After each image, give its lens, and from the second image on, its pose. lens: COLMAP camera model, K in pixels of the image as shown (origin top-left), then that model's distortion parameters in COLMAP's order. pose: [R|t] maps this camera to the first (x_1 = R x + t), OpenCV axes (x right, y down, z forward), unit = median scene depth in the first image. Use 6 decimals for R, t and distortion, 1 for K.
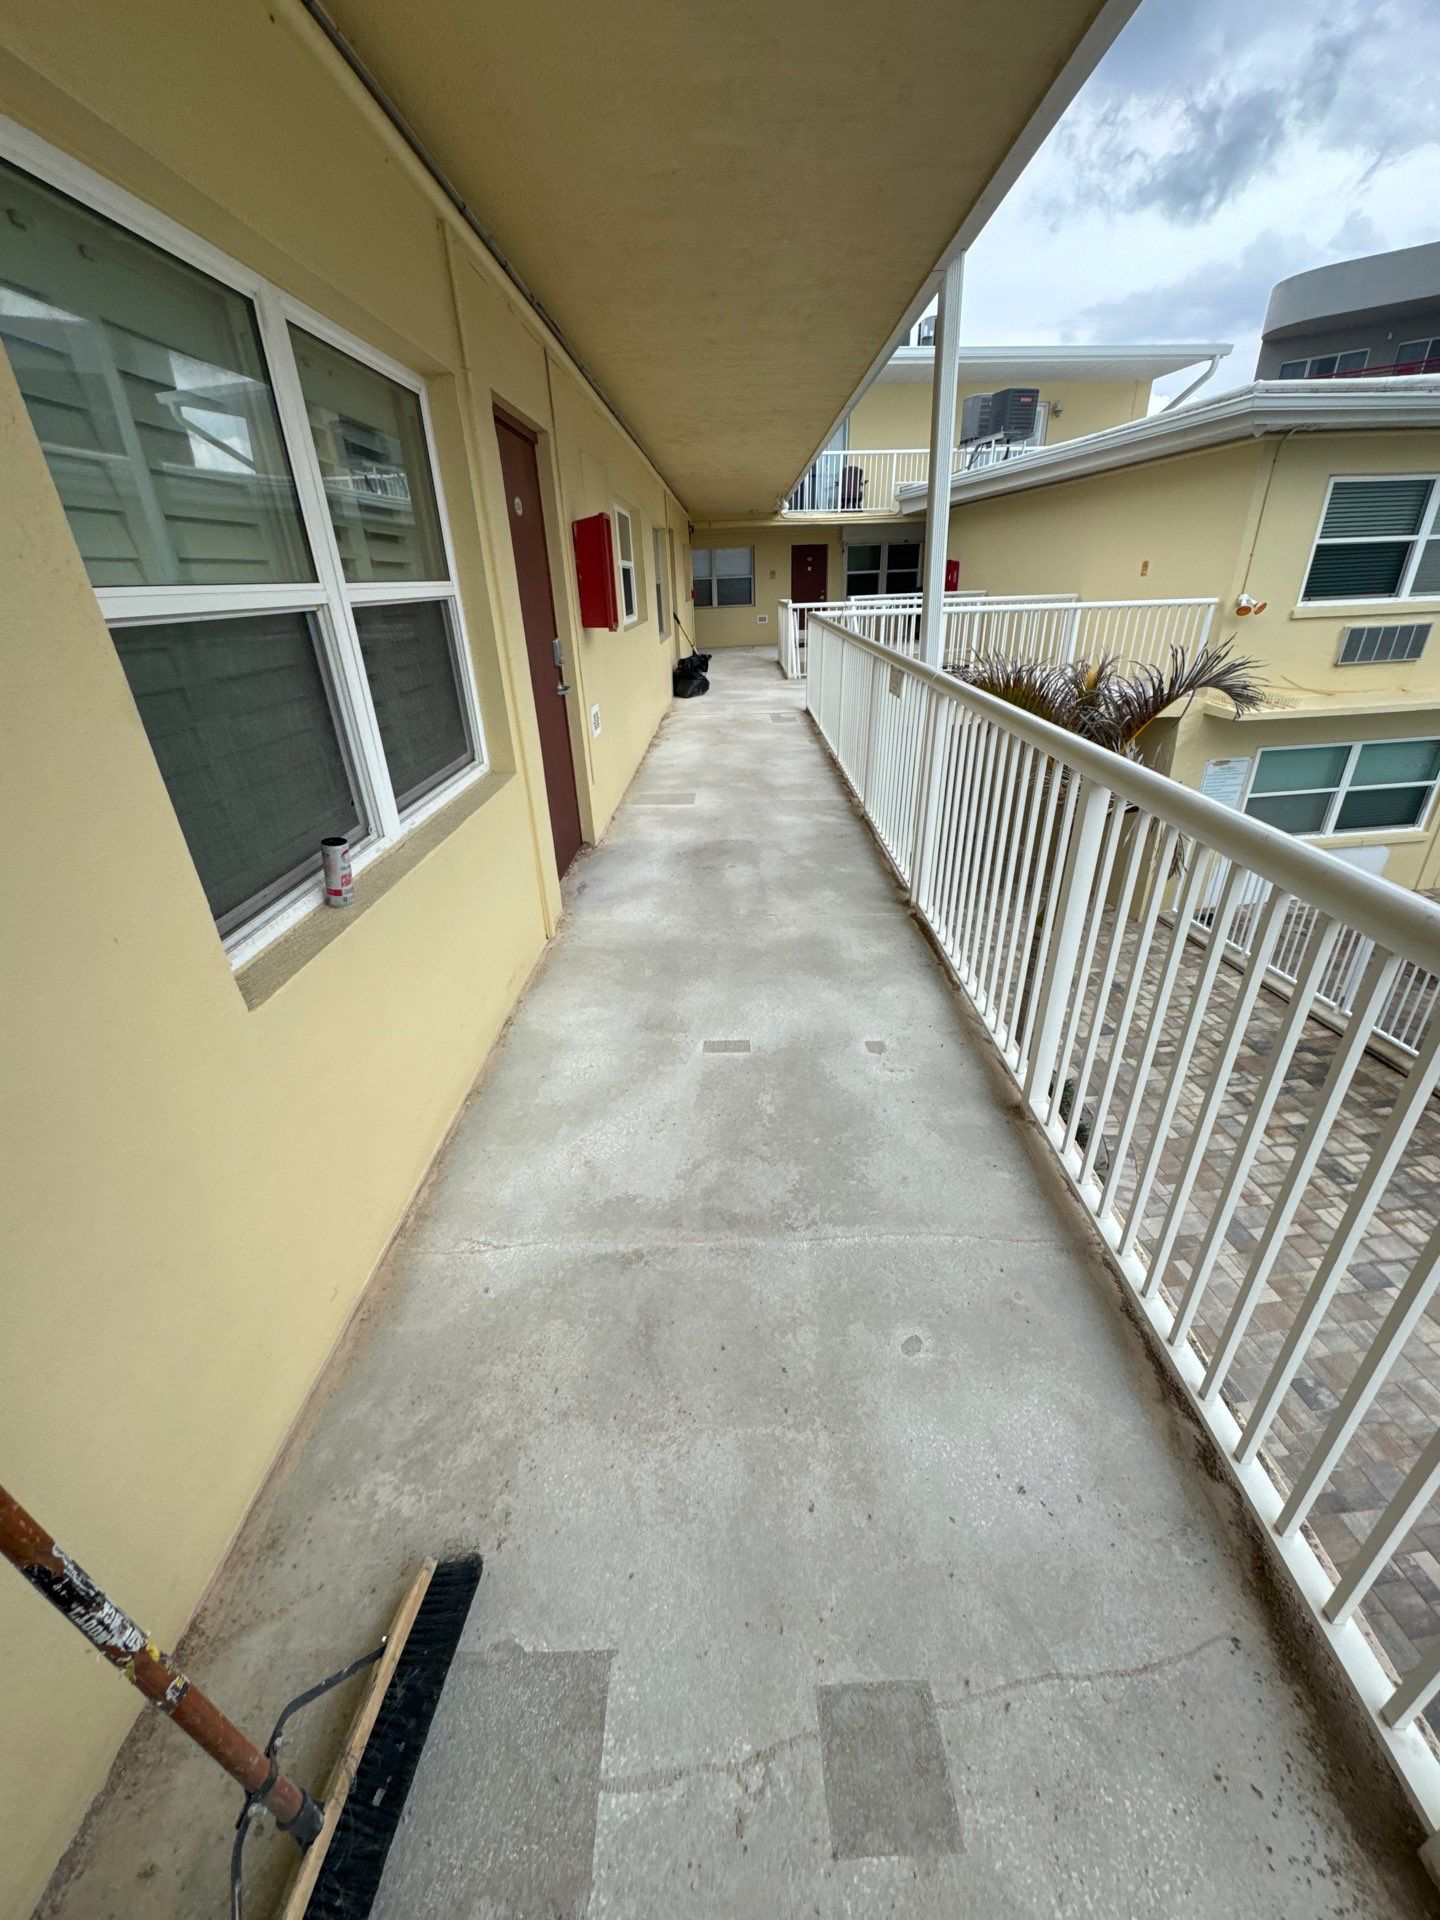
lens RADIAL K [[761.1, 0, 719.7], [0, 761.1, 977.3], [0, 0, 1]] dist [0.026040, -0.003282]
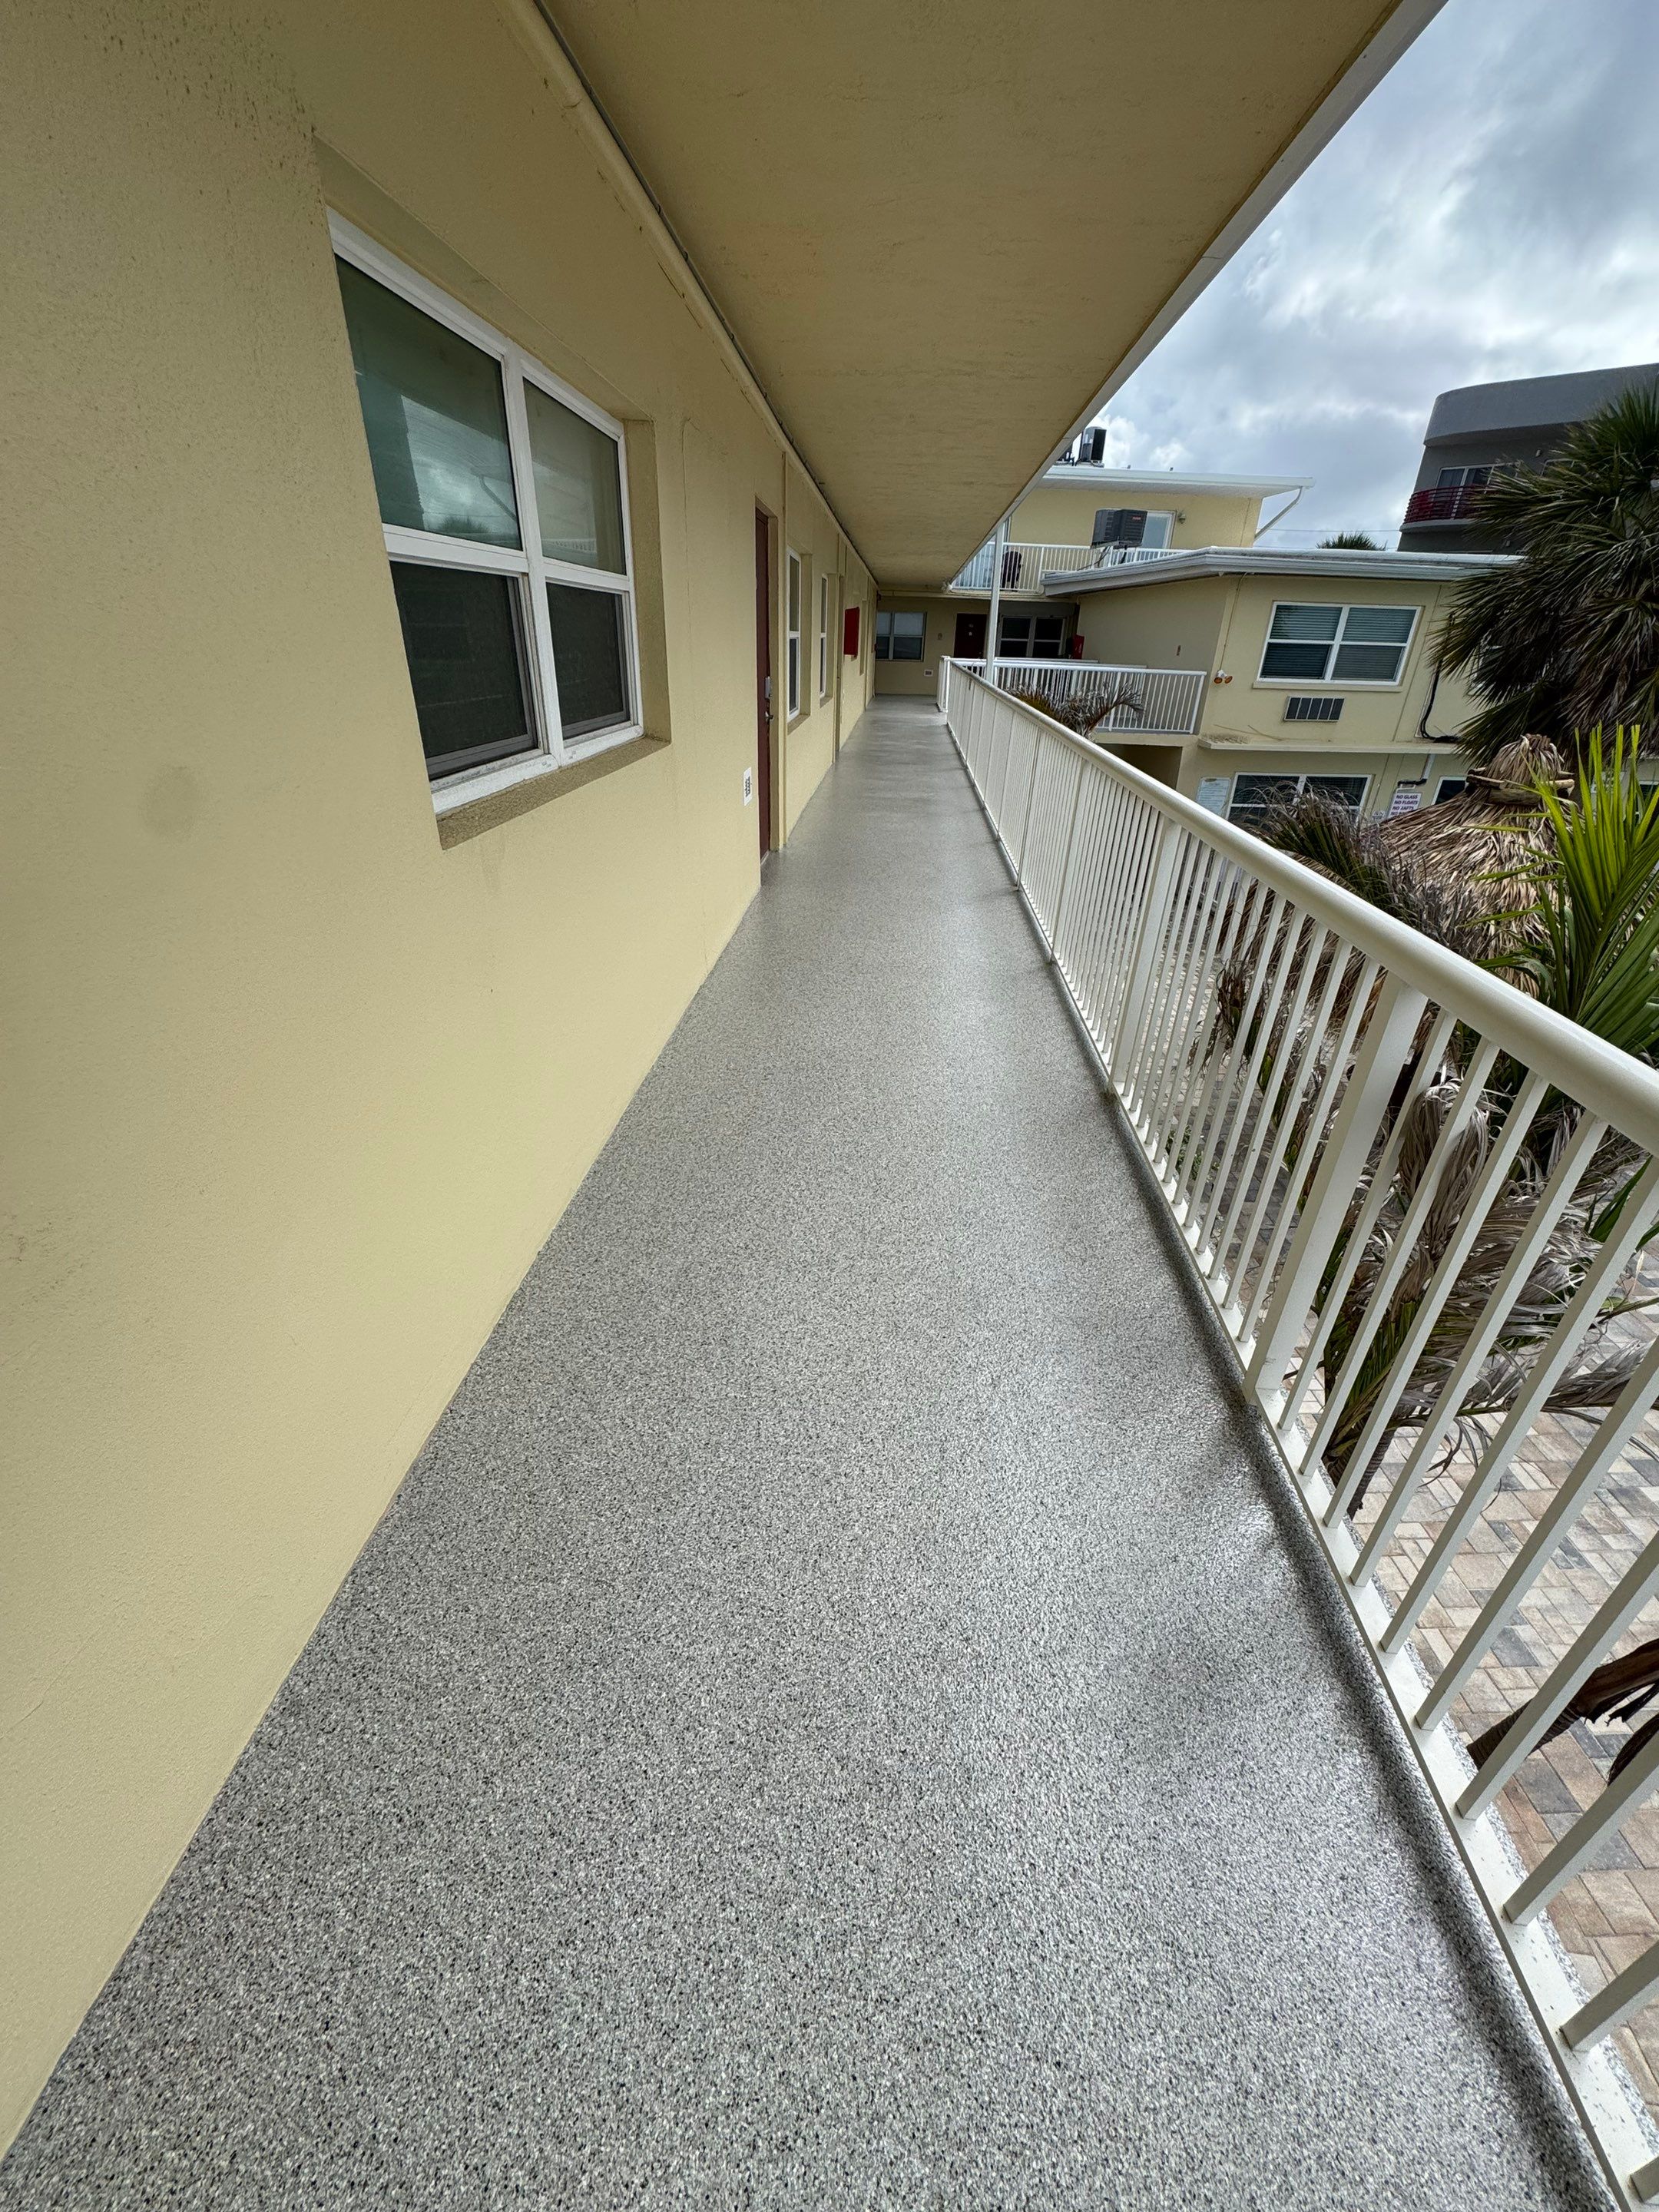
lens RADIAL K [[876.9, 0, 831.2], [0, 876.9, 1105.3], [0, 0, 1]] dist [0.026040, -0.003282]
pose [[0.996378, 0.081008, -0.025864, -0.014372], [-0.080738, 0.996671, 0.011293, 0.446543], [0.026692, -0.009164, 0.999602, -0.864068]]
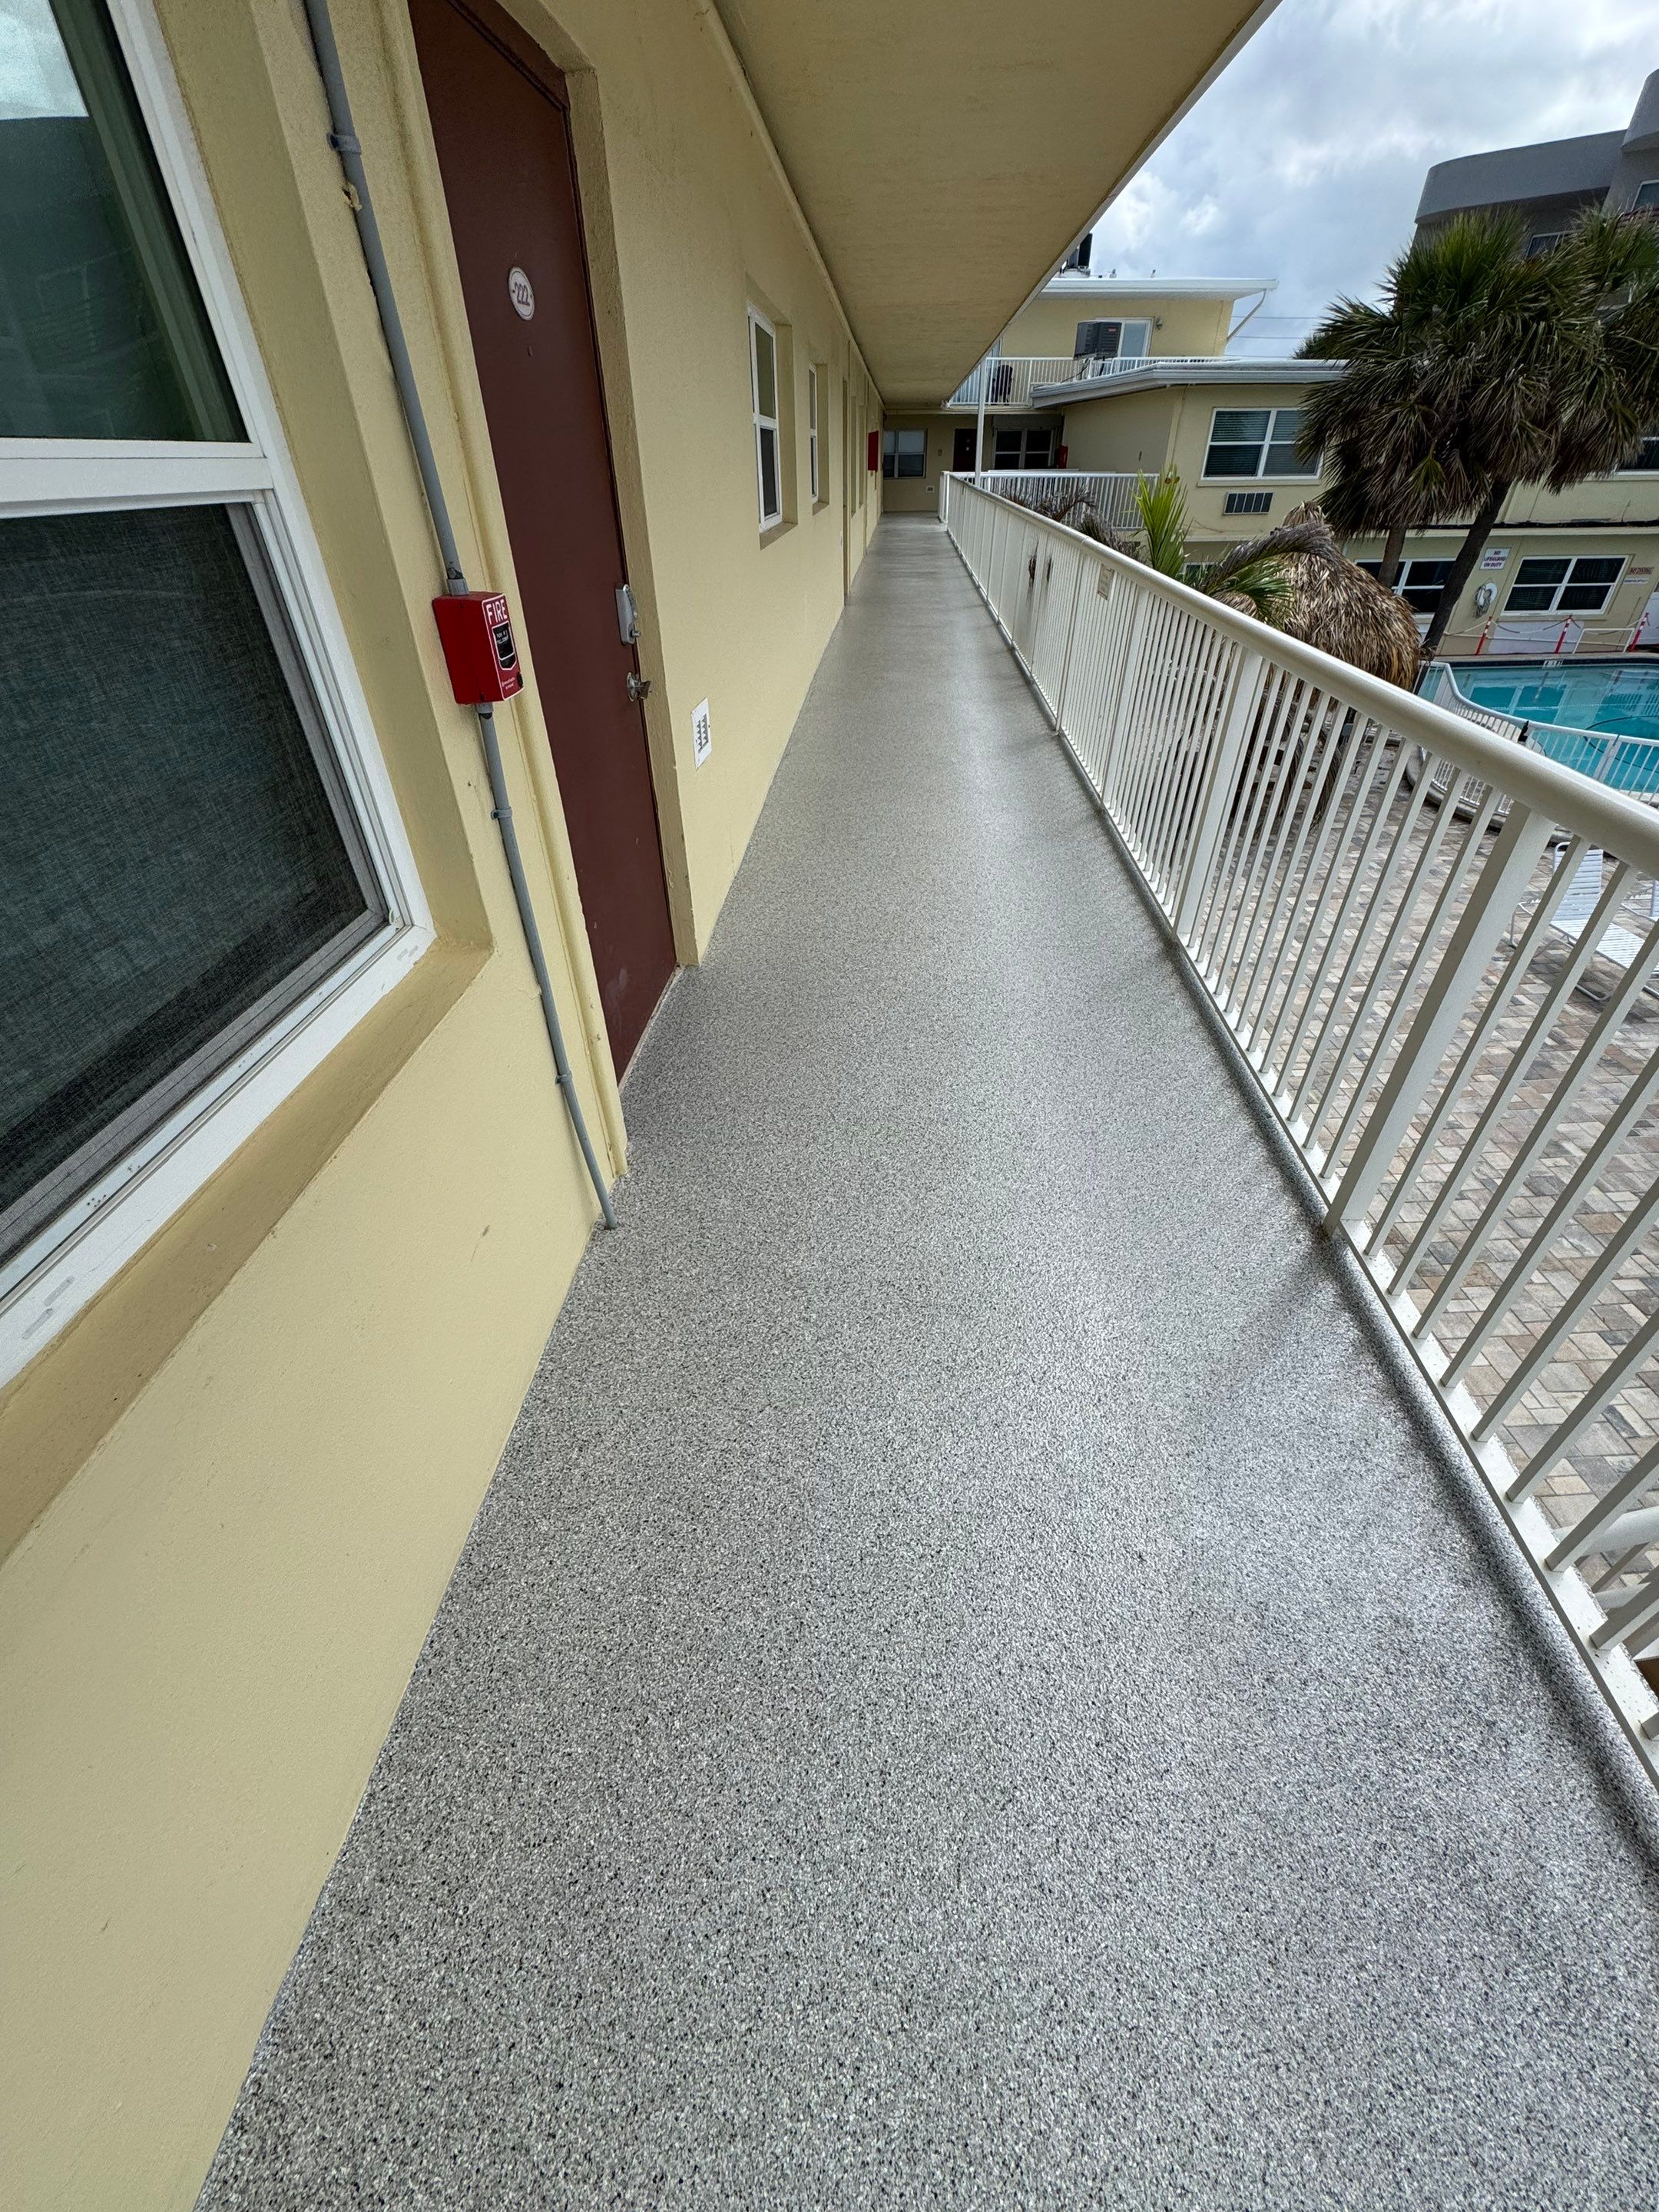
lens RADIAL K [[876.9, 0, 835.0], [0, 876.9, 1091.3], [0, 0, 1]] dist [0.026040, -0.003282]
pose [[0.998550, 0.048306, -0.023773, -0.049643], [-0.044487, 0.989007, 0.141016, 0.769816], [0.030324, -0.139754, 0.989722, -1.463804]]
